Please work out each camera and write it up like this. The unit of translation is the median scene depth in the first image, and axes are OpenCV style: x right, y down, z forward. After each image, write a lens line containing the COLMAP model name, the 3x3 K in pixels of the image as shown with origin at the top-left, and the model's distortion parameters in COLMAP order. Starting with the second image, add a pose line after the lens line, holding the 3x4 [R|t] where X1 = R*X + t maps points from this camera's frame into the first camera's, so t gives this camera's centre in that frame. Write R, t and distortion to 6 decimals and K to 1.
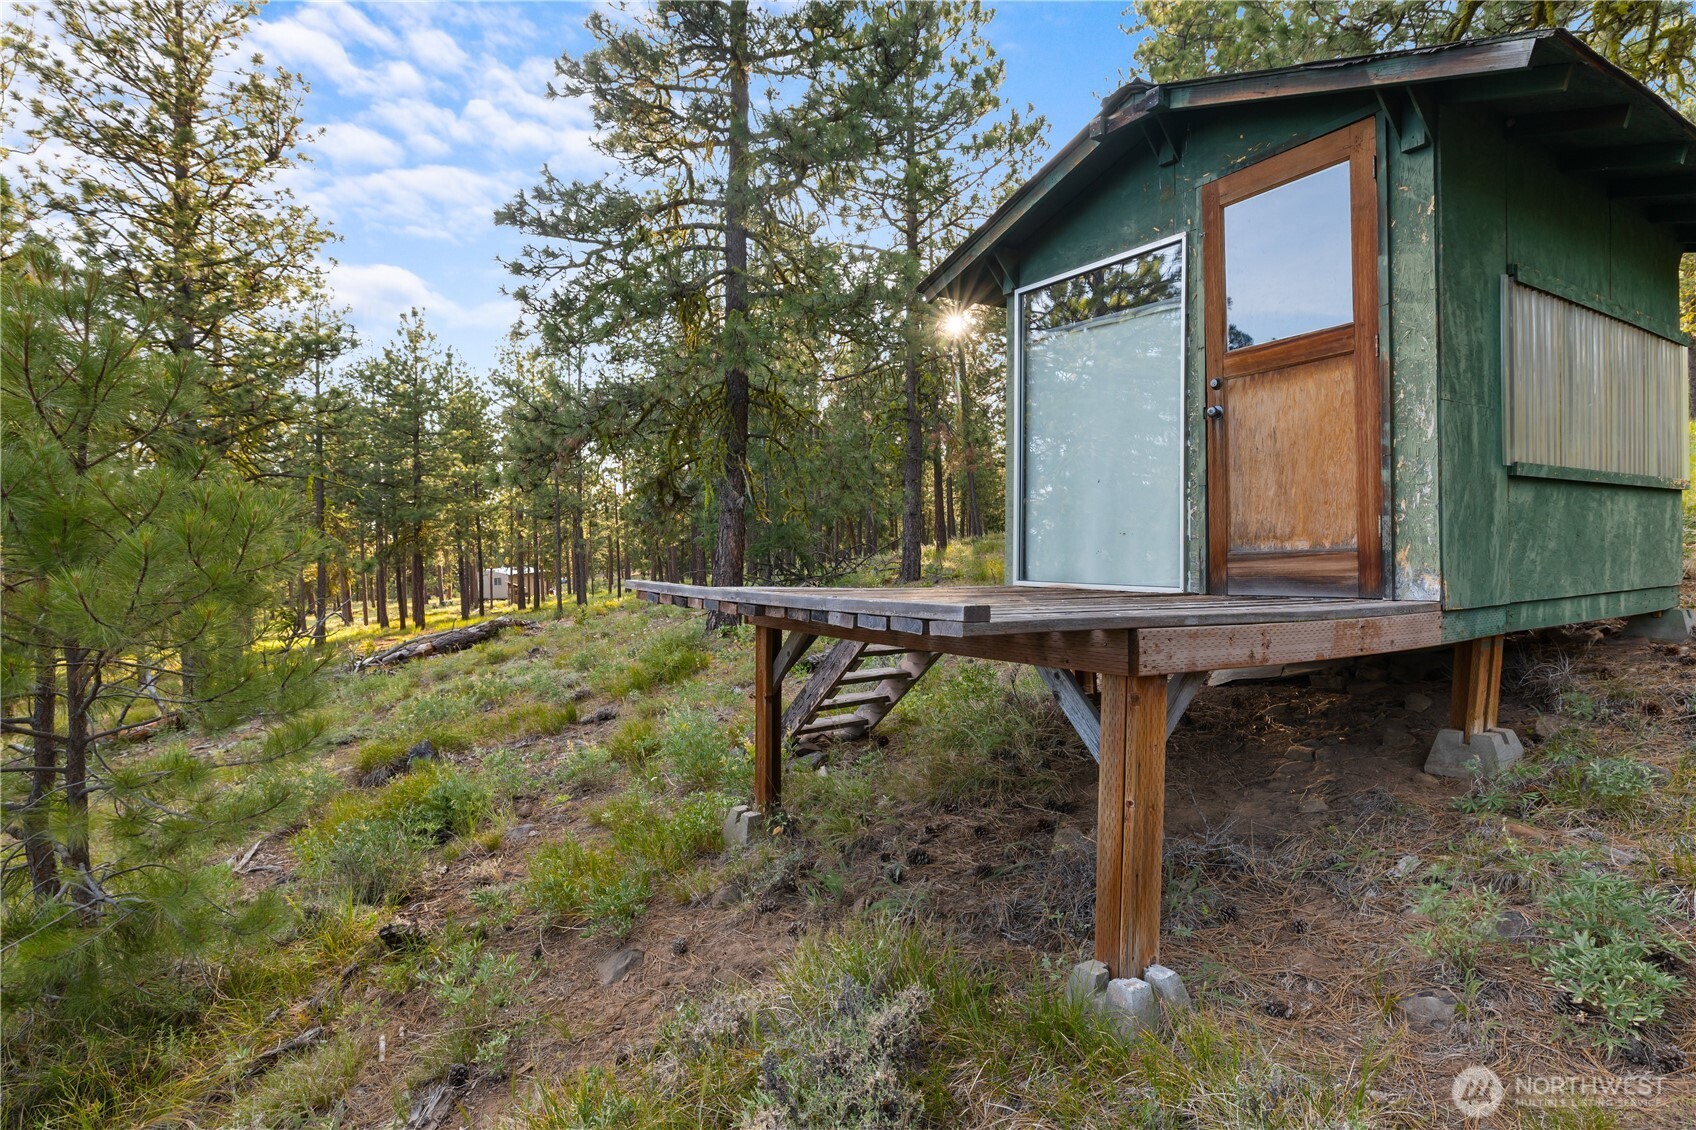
lens RADIAL K [[878.7, 0, 847.0], [0, 878.7, 557.8], [0, 0, 1]] dist [-0.001453, 0.000072]
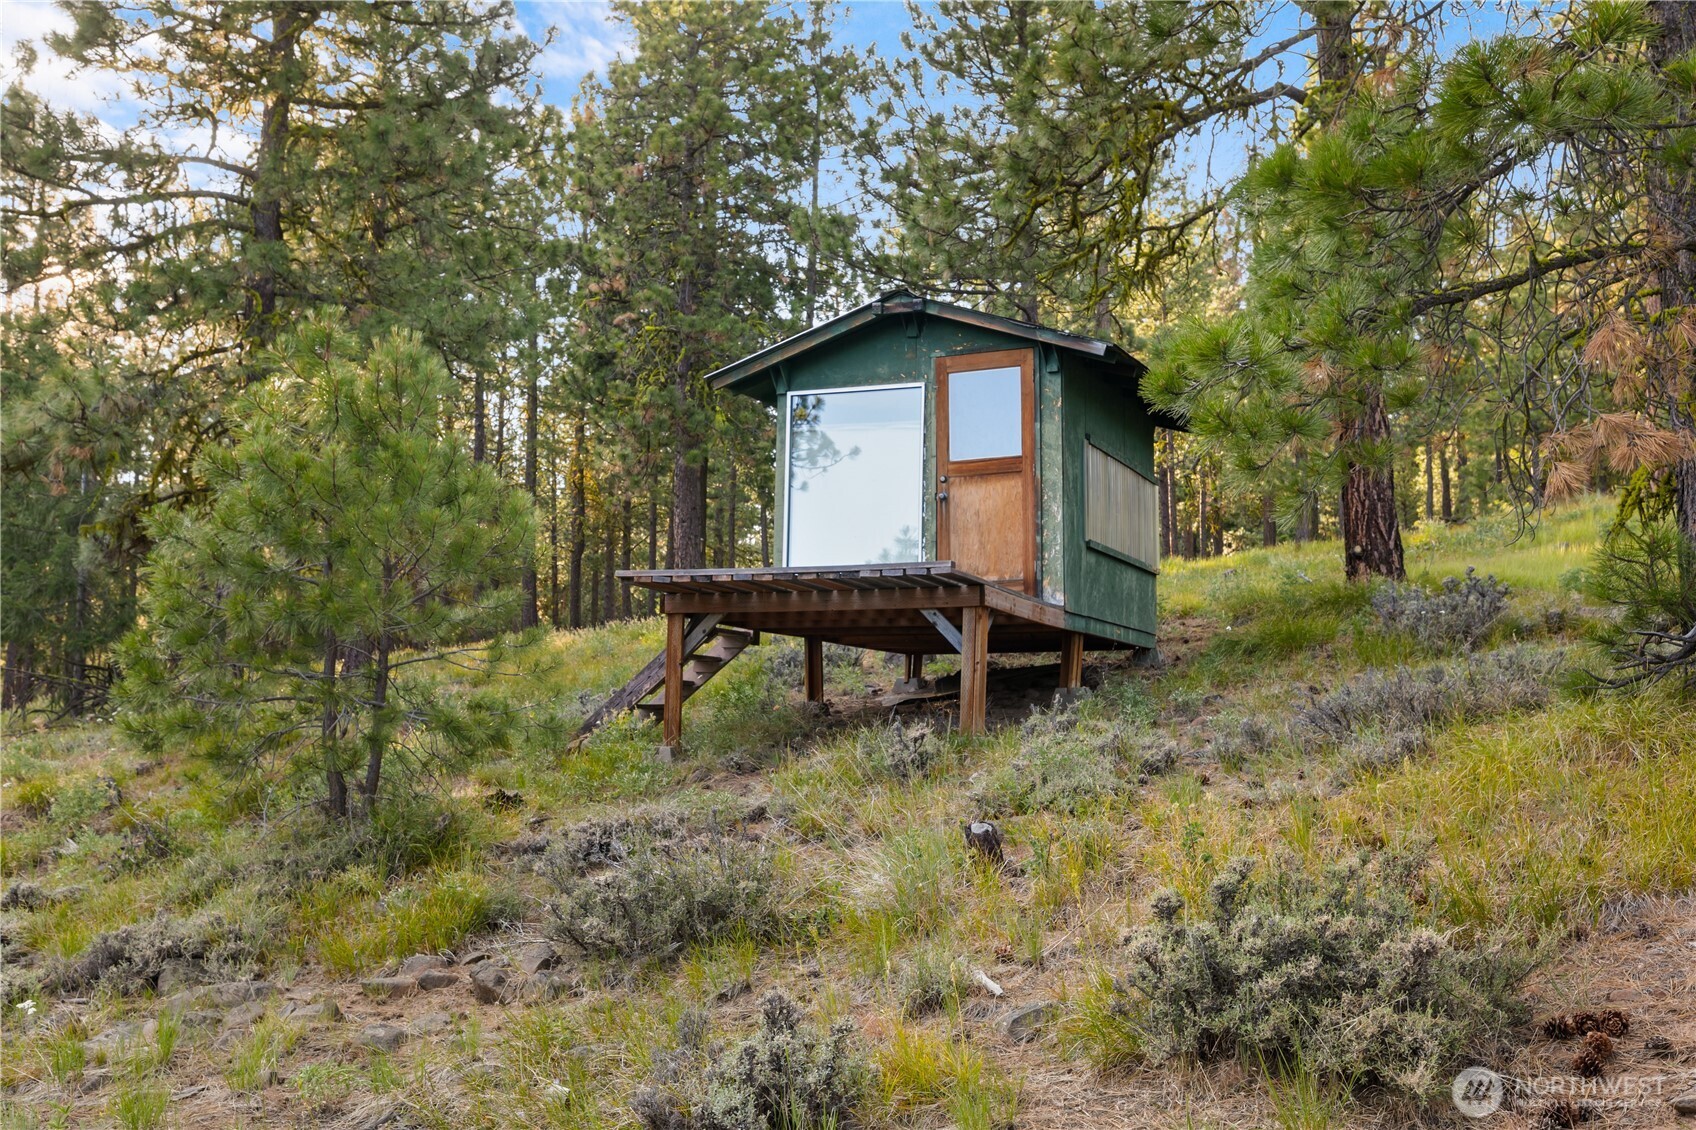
lens RADIAL K [[1710.5, 0, 848.4], [0, 1710.5, 565.1], [0, 0, 1]] dist [0.001970, 0.000000]
pose [[0.835421, 0.074832, 0.544493, -1.631286], [-0.013242, 0.993141, -0.116173, 0.372978], [-0.549452, 0.089843, 0.830681, -1.719647]]
